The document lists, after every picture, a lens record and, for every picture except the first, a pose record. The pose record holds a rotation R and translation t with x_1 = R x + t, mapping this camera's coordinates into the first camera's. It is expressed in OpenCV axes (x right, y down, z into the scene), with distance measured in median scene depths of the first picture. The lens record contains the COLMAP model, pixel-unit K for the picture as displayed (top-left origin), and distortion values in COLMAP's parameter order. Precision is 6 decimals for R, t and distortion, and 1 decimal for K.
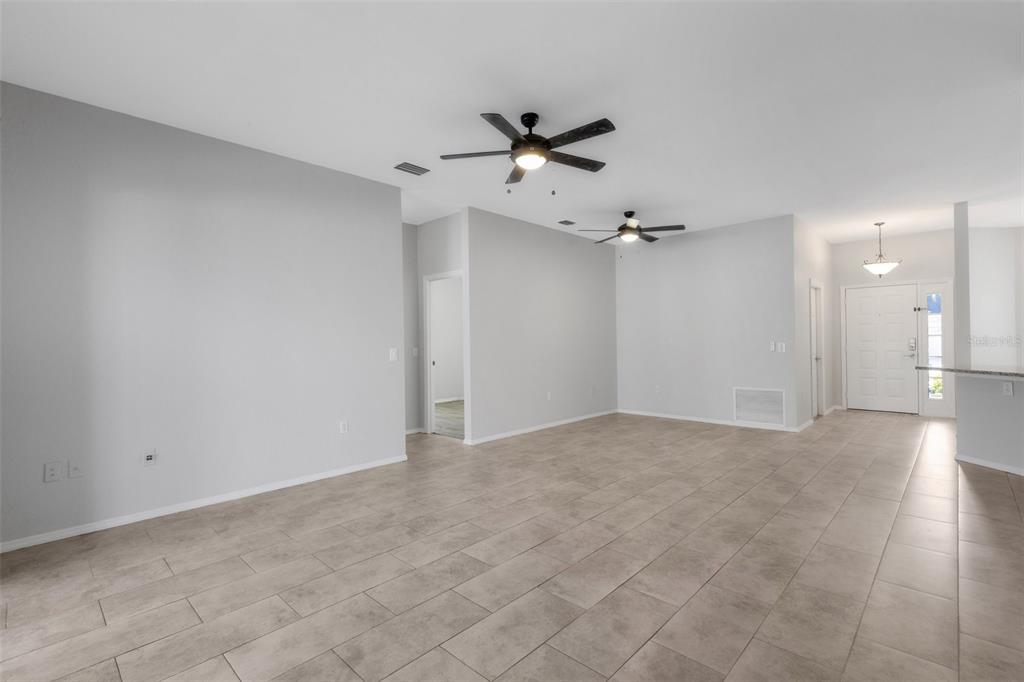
lens RADIAL K [[466.6, 0, 513.6], [0, 466.6, 339.5], [0, 0, 1]] dist [0.009326, -0.001043]
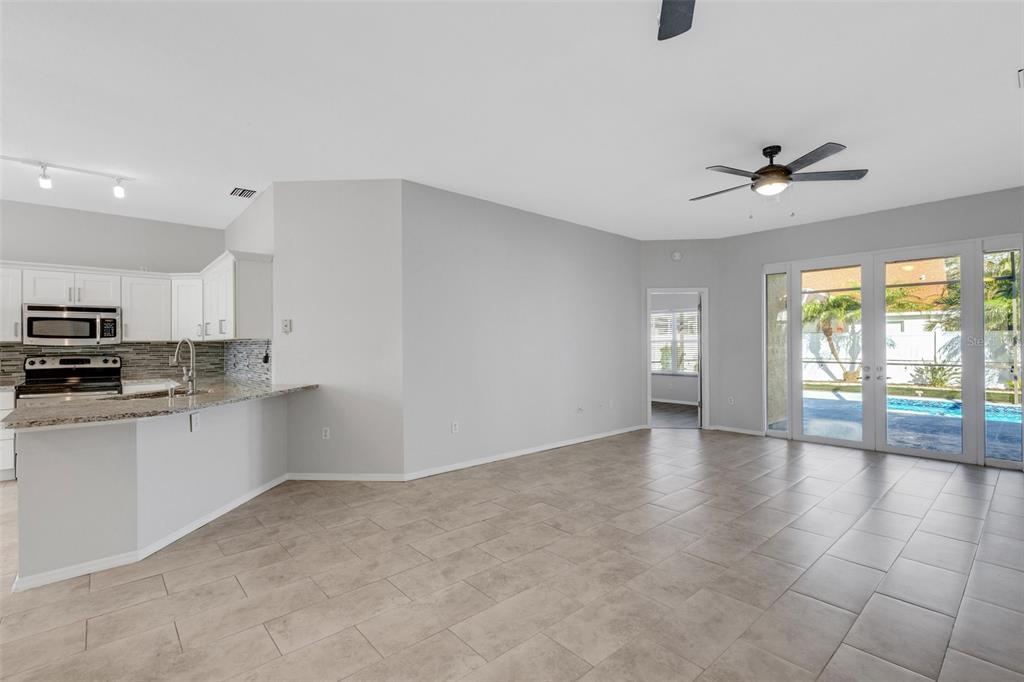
lens RADIAL K [[464.4, 0, 509.0], [0, 464.4, 340.8], [0, 0, 1]] dist [0.009375, 0.000618]
pose [[-0.995482, 0.016778, 0.093457, 0.462186], [0.016161, 0.999842, -0.007359, -0.017159], [-0.093566, -0.005815, -0.995596, 1.773264]]
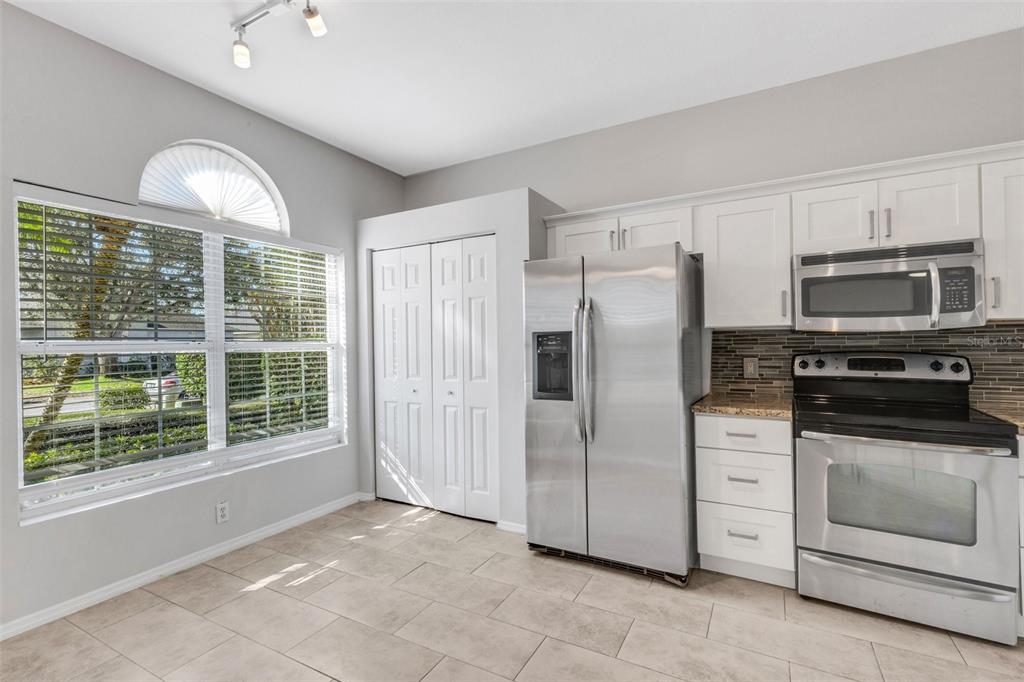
lens RADIAL K [[466.6, 0, 513.6], [0, 466.6, 339.5], [0, 0, 1]] dist [0.009326, -0.001043]
pose [[-0.246924, 0.020742, 0.968813, 1.267516], [0.015472, 0.999728, -0.017460, -0.019754], [-0.968911, 0.010678, -0.247177, 1.239134]]
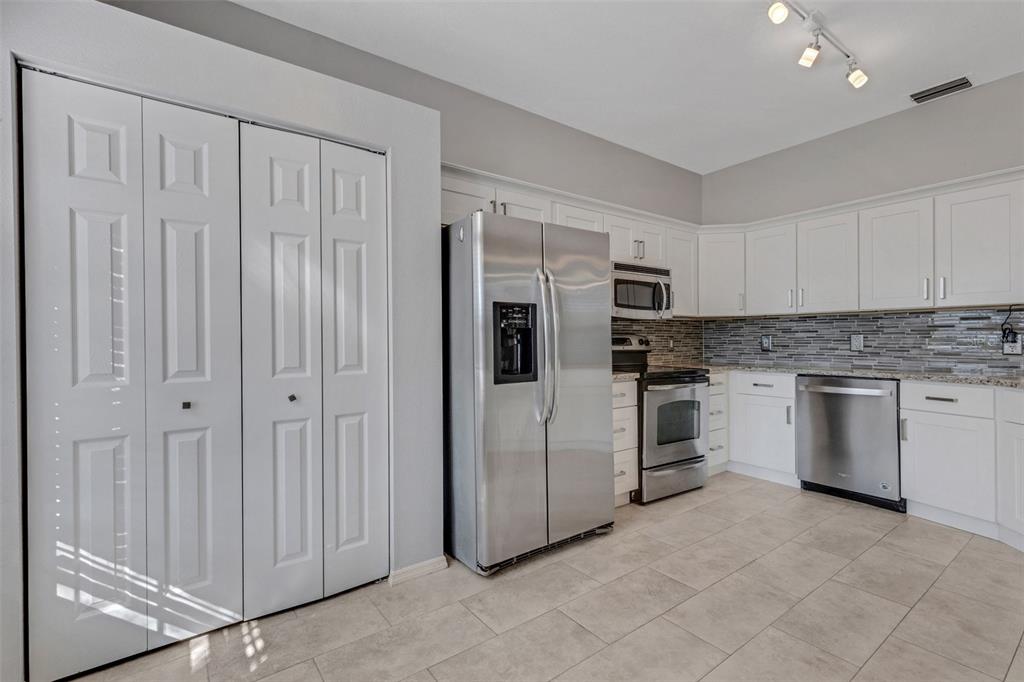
lens RADIAL K [[466.6, 0, 513.6], [0, 466.6, 339.5], [0, 0, 1]] dist [0.009326, -0.001043]
pose [[-0.984726, 0.014367, 0.173516, 1.808252], [0.014449, 0.999895, -0.000786, 0.003620], [-0.173510, 0.001733, -0.984831, 1.582446]]
